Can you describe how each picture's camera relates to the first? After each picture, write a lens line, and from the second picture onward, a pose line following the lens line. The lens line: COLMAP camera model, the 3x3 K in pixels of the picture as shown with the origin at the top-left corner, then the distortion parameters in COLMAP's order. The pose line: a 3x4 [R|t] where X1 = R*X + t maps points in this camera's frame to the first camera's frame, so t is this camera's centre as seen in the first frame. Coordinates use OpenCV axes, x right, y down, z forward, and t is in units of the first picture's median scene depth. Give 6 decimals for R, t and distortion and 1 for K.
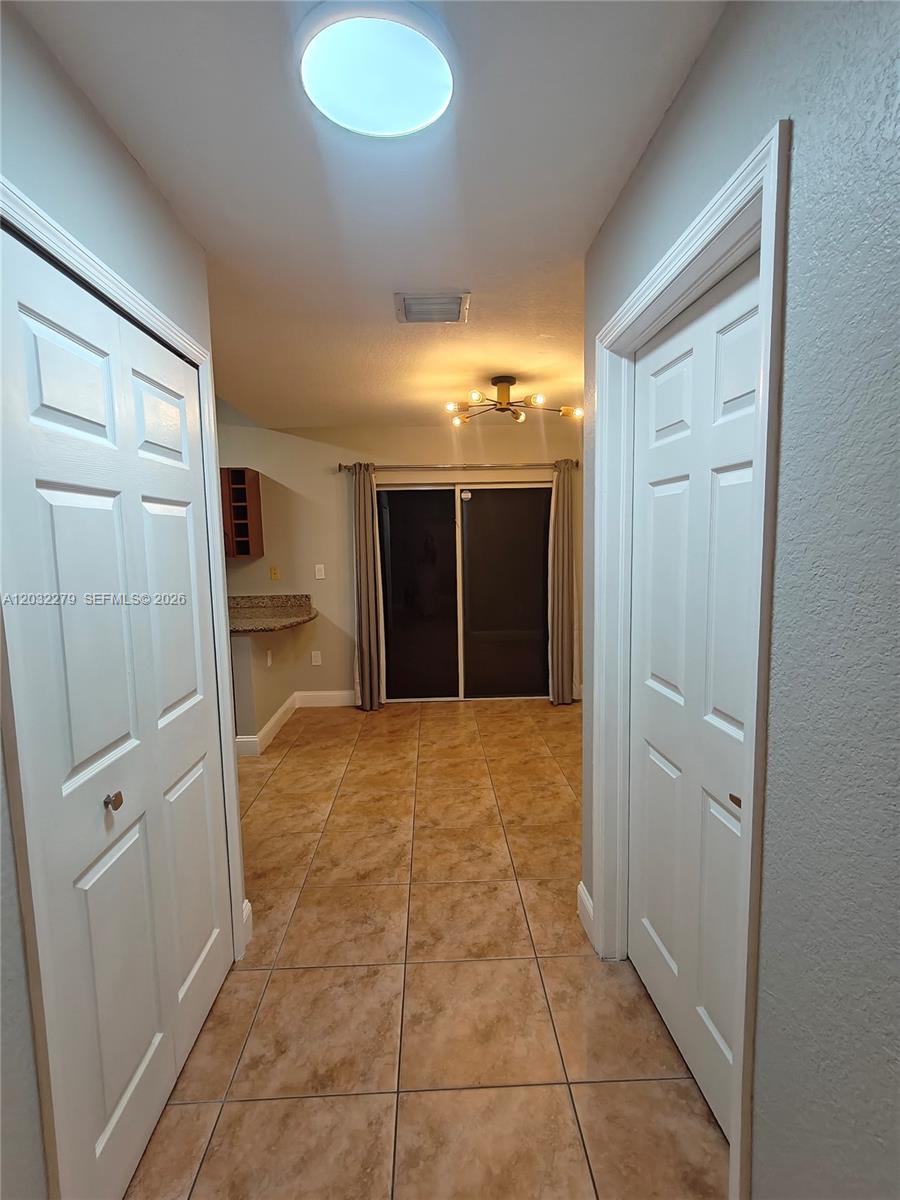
lens RADIAL K [[558.8, 0, 450.0], [0, 558.8, 600.0], [0, 0, 1]] dist [0.003397, 0.000669]
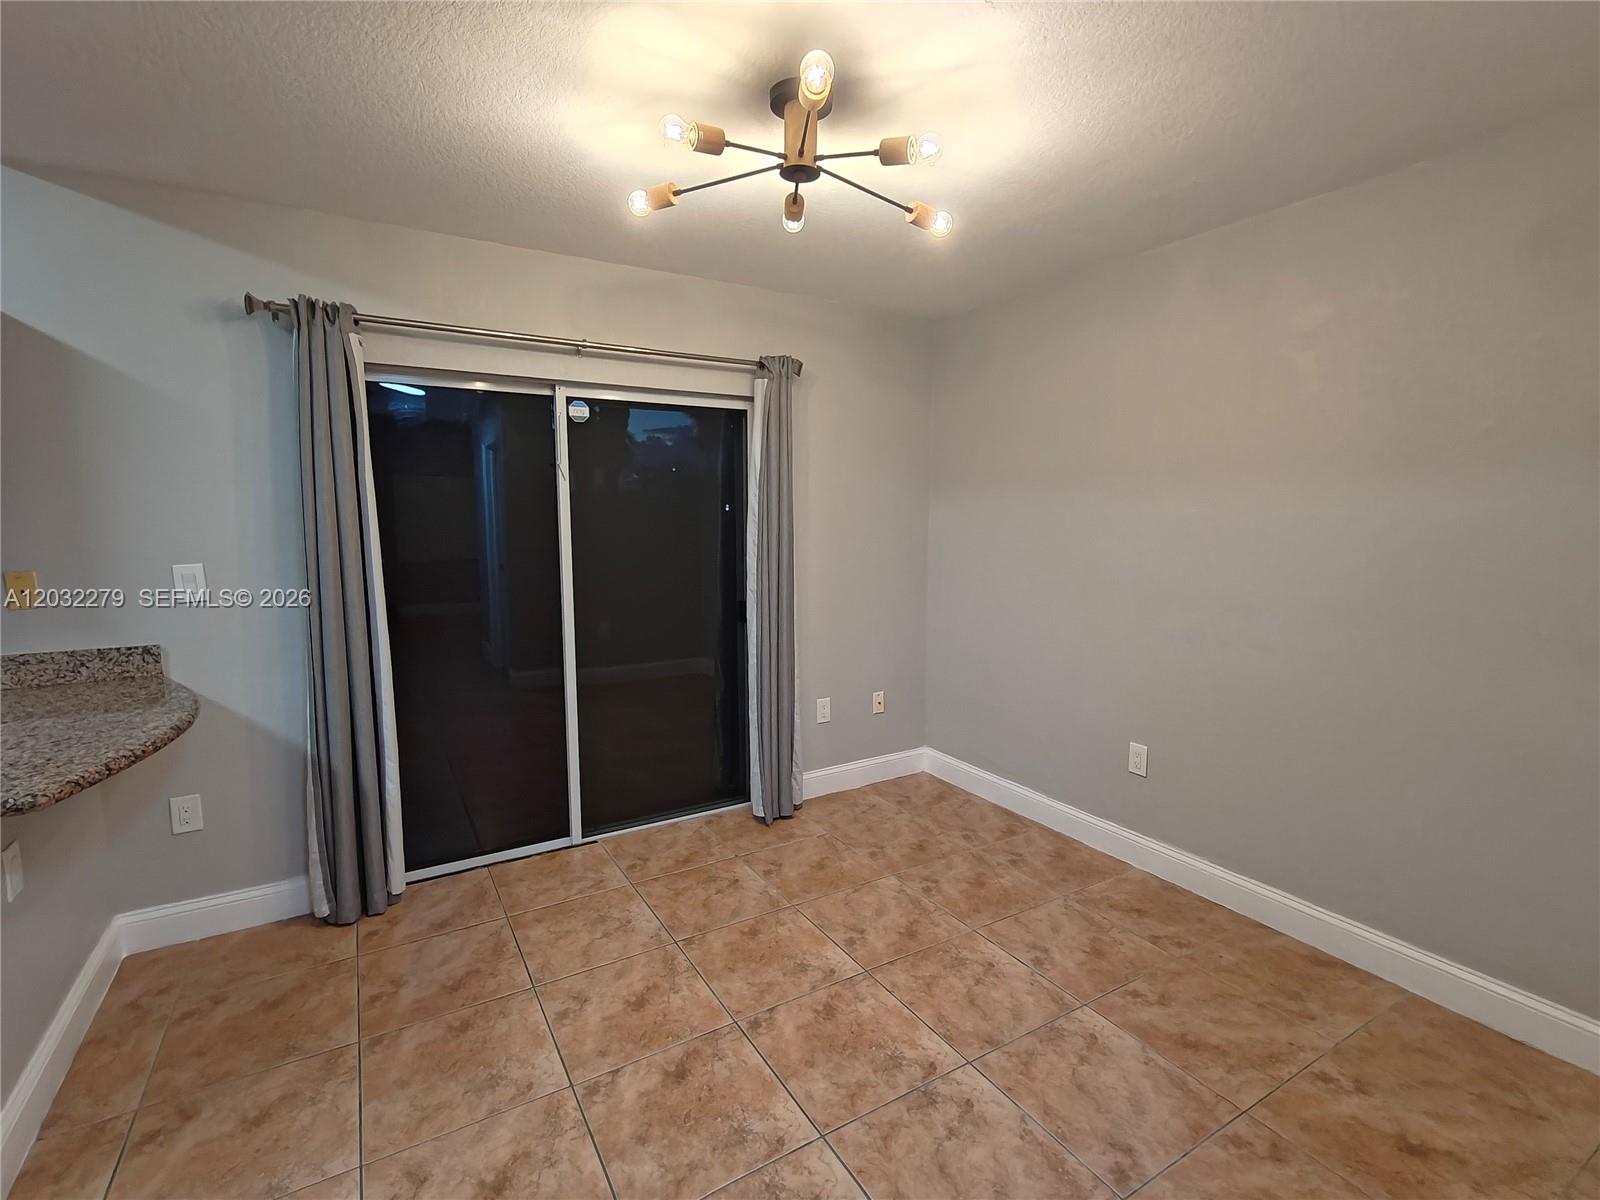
lens RADIAL K [[745.1, 0, 801.3], [0, 745.1, 600.8], [0, 0, 1]] dist [0.003397, 0.000669]
pose [[0.875370, -0.037425, 0.482003, -0.120937], [0.033988, 0.999296, 0.015864, -0.033628], [-0.482258, 0.002495, 0.876026, 0.381832]]
